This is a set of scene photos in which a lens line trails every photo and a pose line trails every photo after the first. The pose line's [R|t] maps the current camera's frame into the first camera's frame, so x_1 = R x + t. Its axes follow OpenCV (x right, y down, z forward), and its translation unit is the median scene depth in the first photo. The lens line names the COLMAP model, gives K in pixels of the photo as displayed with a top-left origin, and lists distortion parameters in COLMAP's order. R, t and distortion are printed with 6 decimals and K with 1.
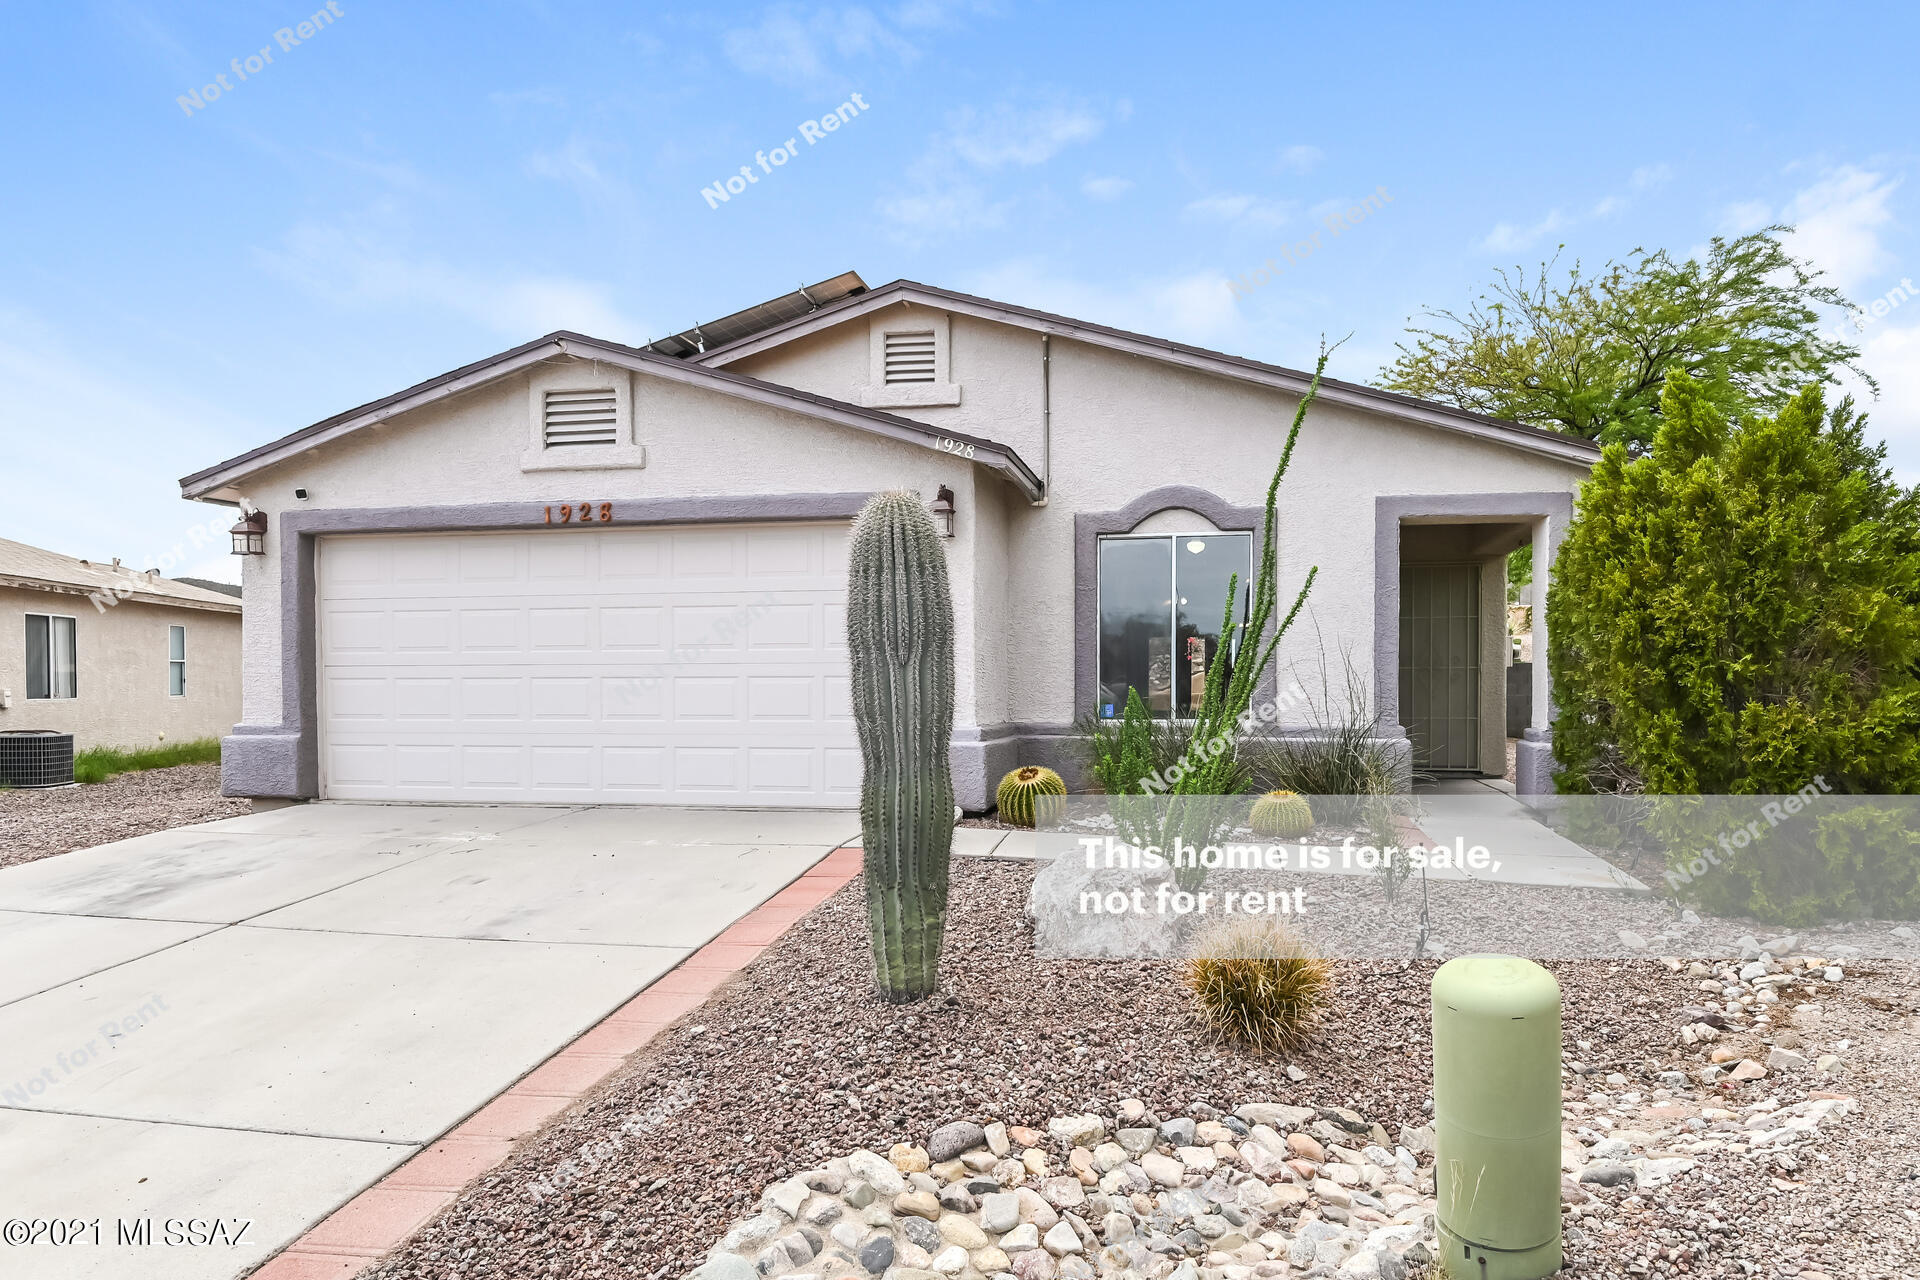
lens RADIAL K [[1155.8, 0, 961.2], [0, 1155.8, 699.7], [0, 0, 1]] dist [-0.007414, -0.000917]
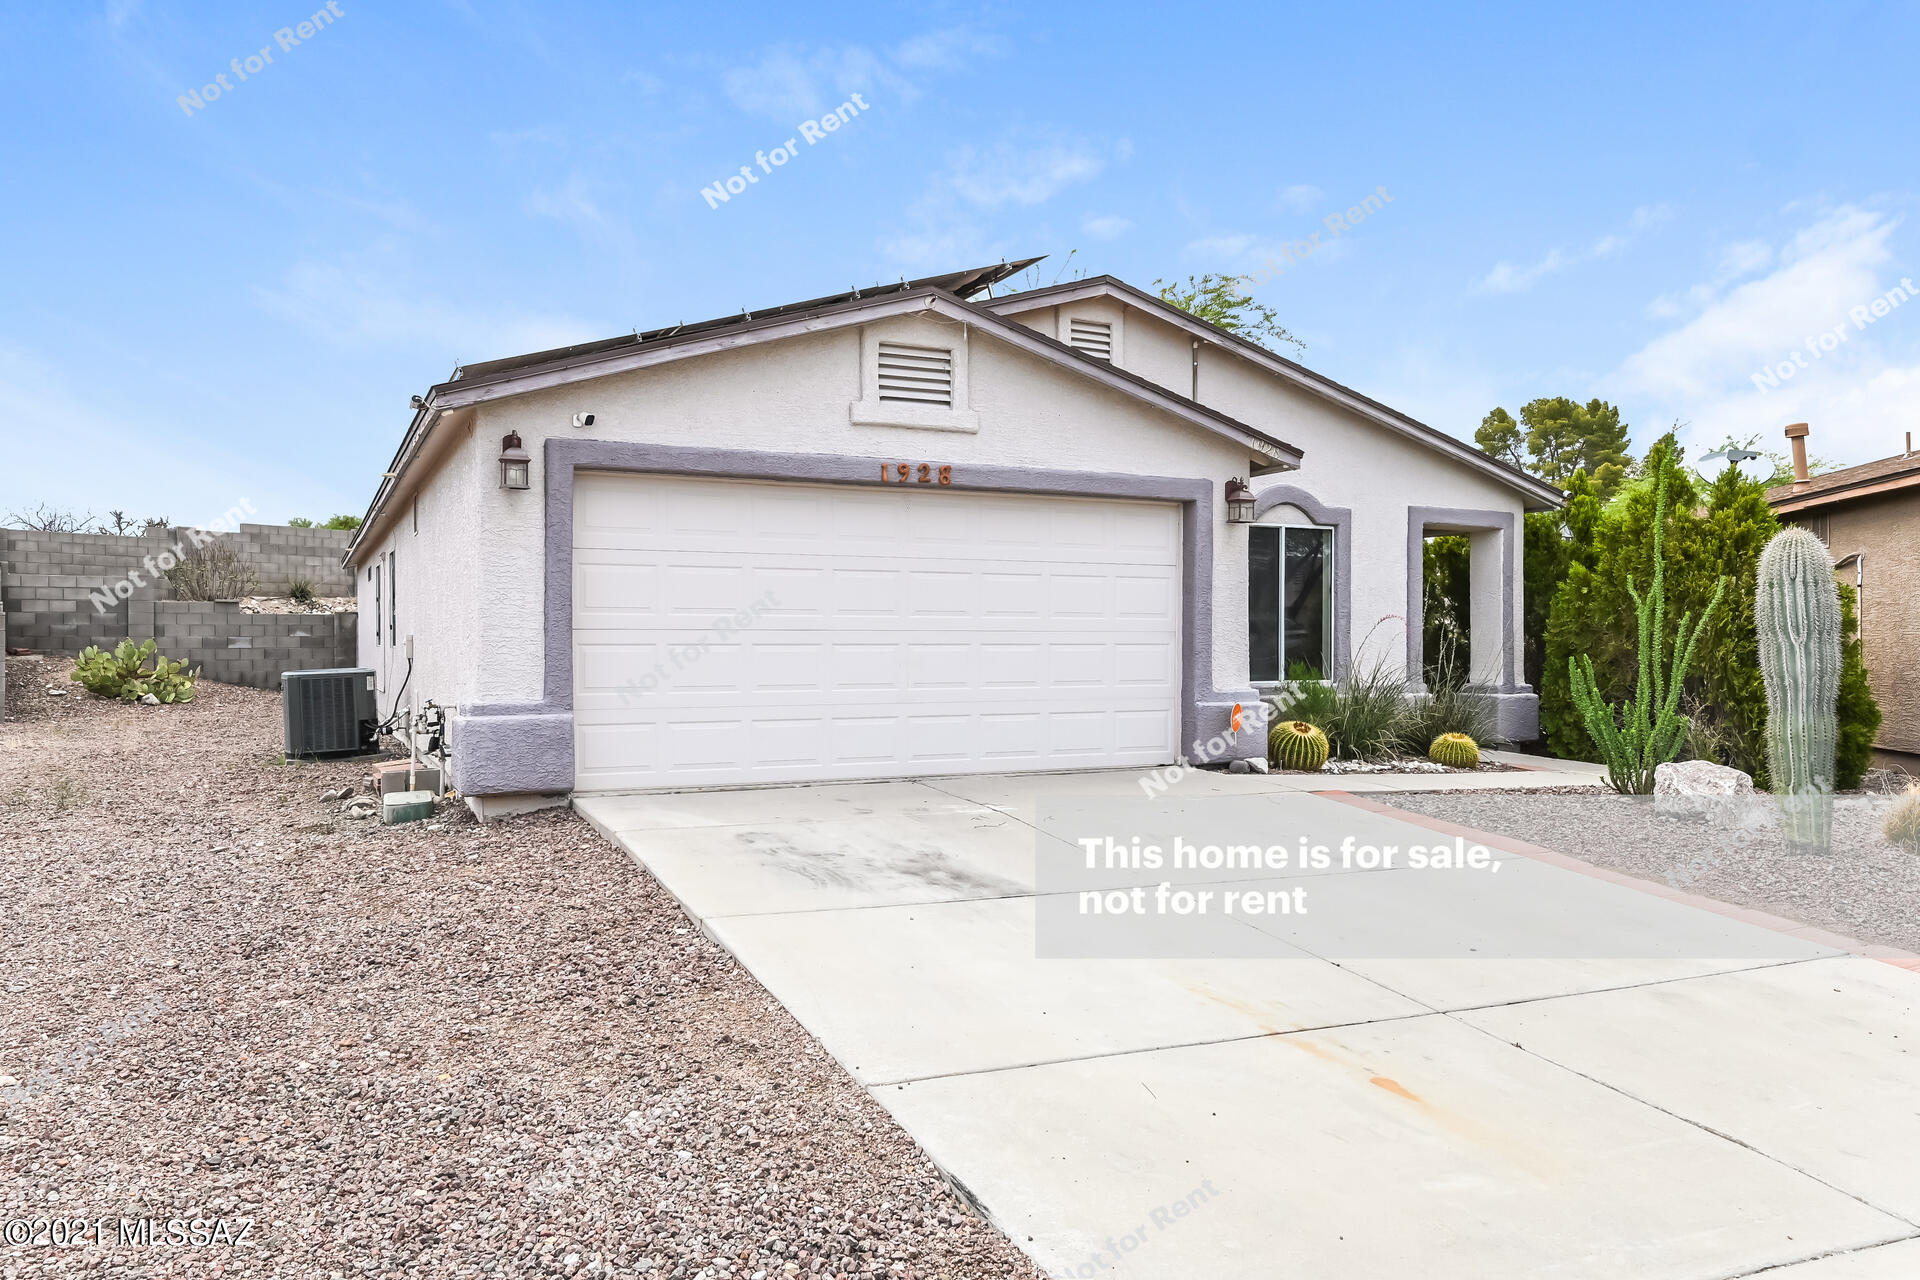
lens RADIAL K [[1332.3, 0, 960.1], [0, 1332.3, 641.6], [0, 0, 1]] dist [0.004180, 0.000335]
pose [[0.816822, 0.002969, 0.576882, -0.922740], [0.006075, 0.999887, -0.013748, -0.005855], [-0.576857, 0.014734, 0.816712, 0.072604]]
